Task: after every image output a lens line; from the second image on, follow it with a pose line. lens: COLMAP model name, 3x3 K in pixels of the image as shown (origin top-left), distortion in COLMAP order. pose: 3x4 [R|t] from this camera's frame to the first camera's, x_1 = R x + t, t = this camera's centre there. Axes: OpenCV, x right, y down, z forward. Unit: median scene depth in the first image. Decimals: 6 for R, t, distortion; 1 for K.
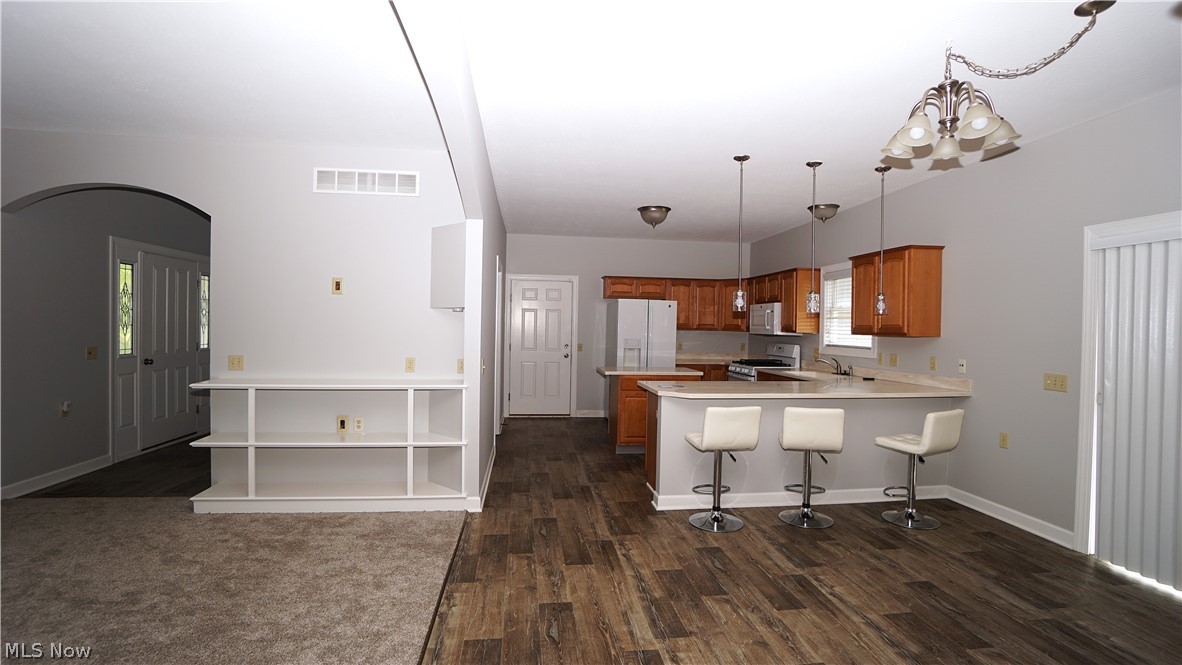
lens RADIAL K [[527.9, 0, 590.2], [0, 527.9, 333.7], [0, 0, 1]] dist [-0.045152, 0.001020]
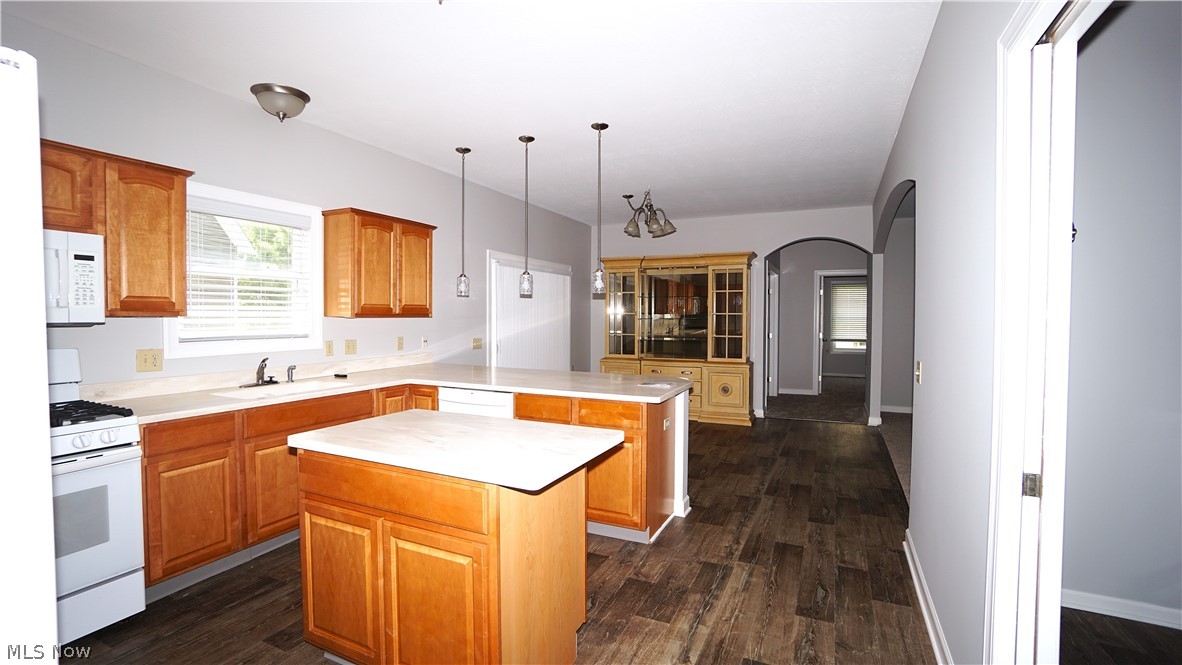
lens RADIAL K [[521.0, 0, 583.6], [0, 521.0, 329.1], [0, 0, 1]] dist [-0.063669, 0.022401]
pose [[-0.837866, -0.034859, 0.544761, -0.213528], [-0.011416, 0.998860, 0.046358, -0.024493], [-0.545756, 0.032623, -0.837309, 1.976977]]
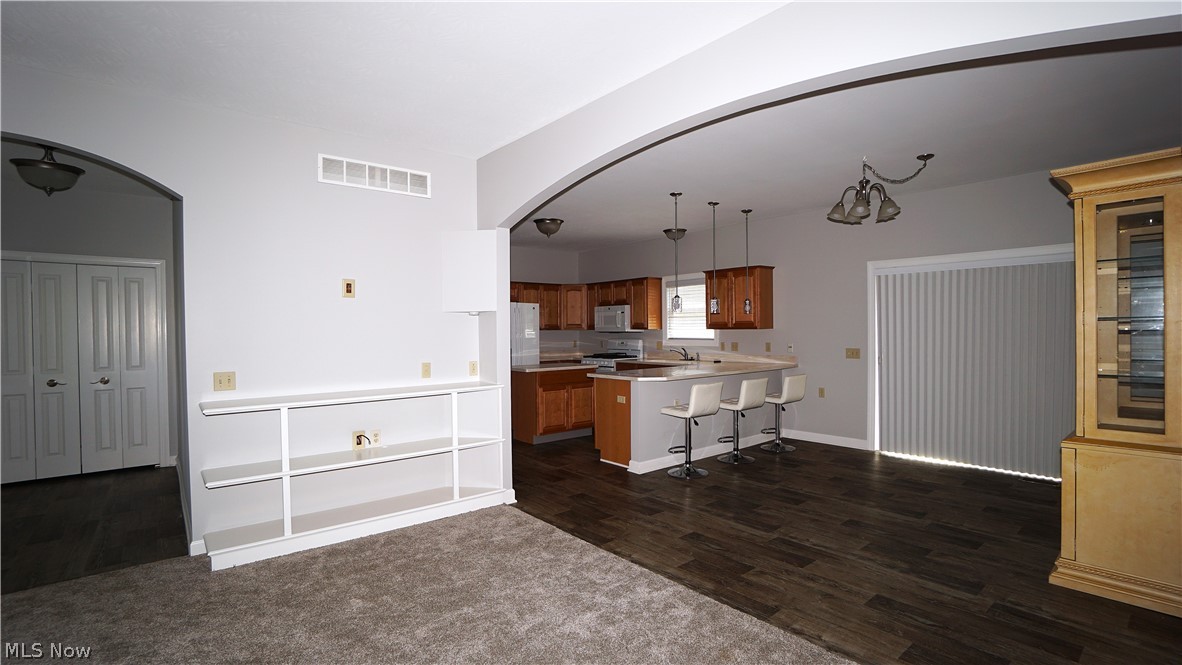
lens RADIAL K [[542.3, 0, 600.9], [0, 542.3, 338.1], [0, 0, 1]] dist [-0.052689, 0.000143]
pose [[0.836179, -0.034187, 0.547390, -0.674650], [0.031339, 0.999403, 0.014544, -0.005472], [-0.547561, 0.004993, 0.836751, -0.016254]]
